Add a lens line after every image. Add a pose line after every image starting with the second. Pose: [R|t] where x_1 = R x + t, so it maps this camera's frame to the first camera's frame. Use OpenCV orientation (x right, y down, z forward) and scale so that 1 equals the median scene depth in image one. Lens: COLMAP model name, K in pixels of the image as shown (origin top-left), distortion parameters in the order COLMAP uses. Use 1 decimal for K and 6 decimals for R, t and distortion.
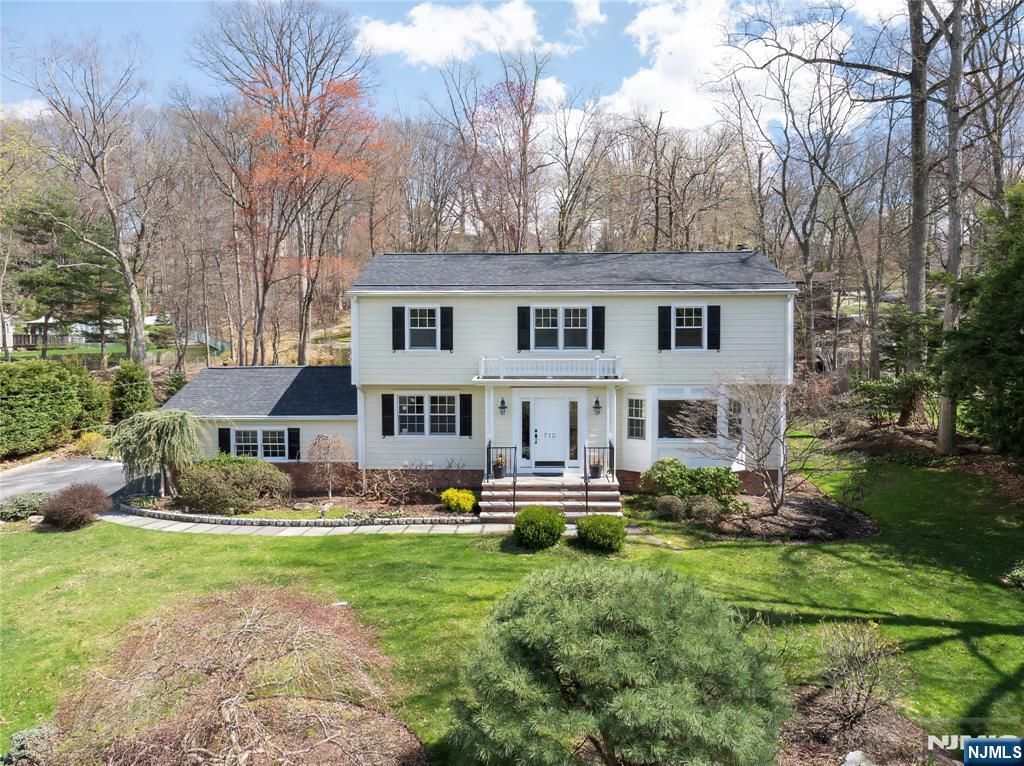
lens RADIAL K [[732.7, 0, 510.6], [0, 732.7, 350.9], [0, 0, 1]] dist [-0.038287, -0.000610]
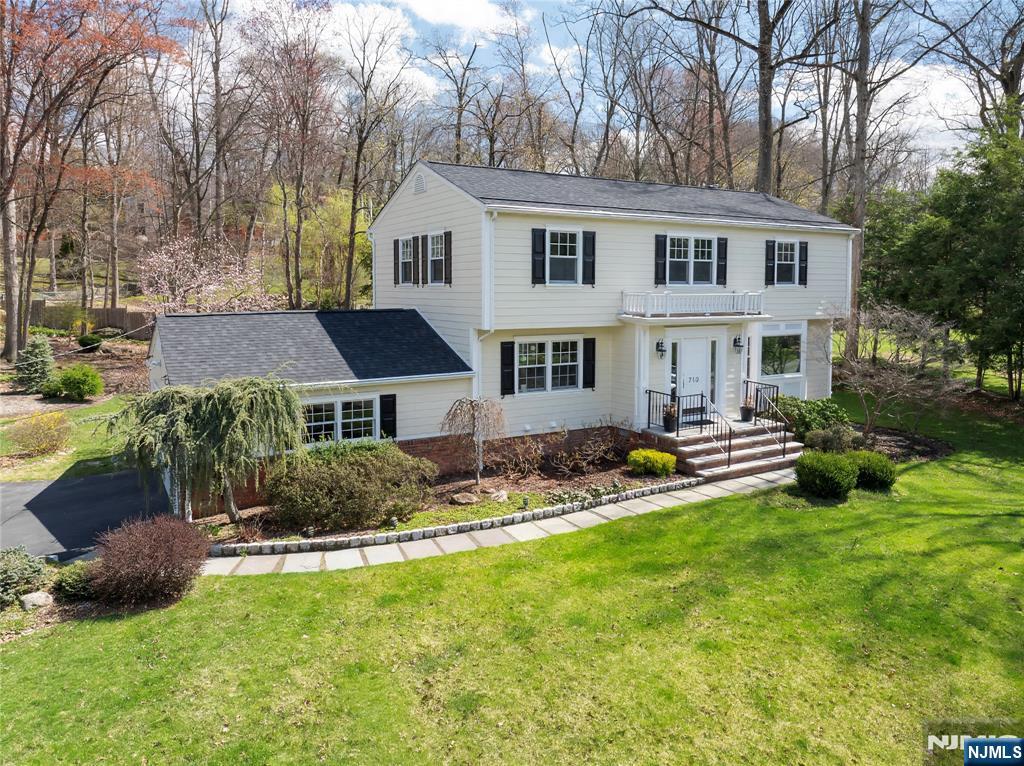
lens RADIAL K [[739.5, 0, 507.5], [0, 739.5, 334.6], [0, 0, 1]] dist [-0.044466, -0.000865]
pose [[0.847394, -0.031821, 0.530010, -0.609310], [0.012358, 0.999114, 0.040227, 0.020857], [-0.530821, -0.027538, 0.847036, 0.349618]]
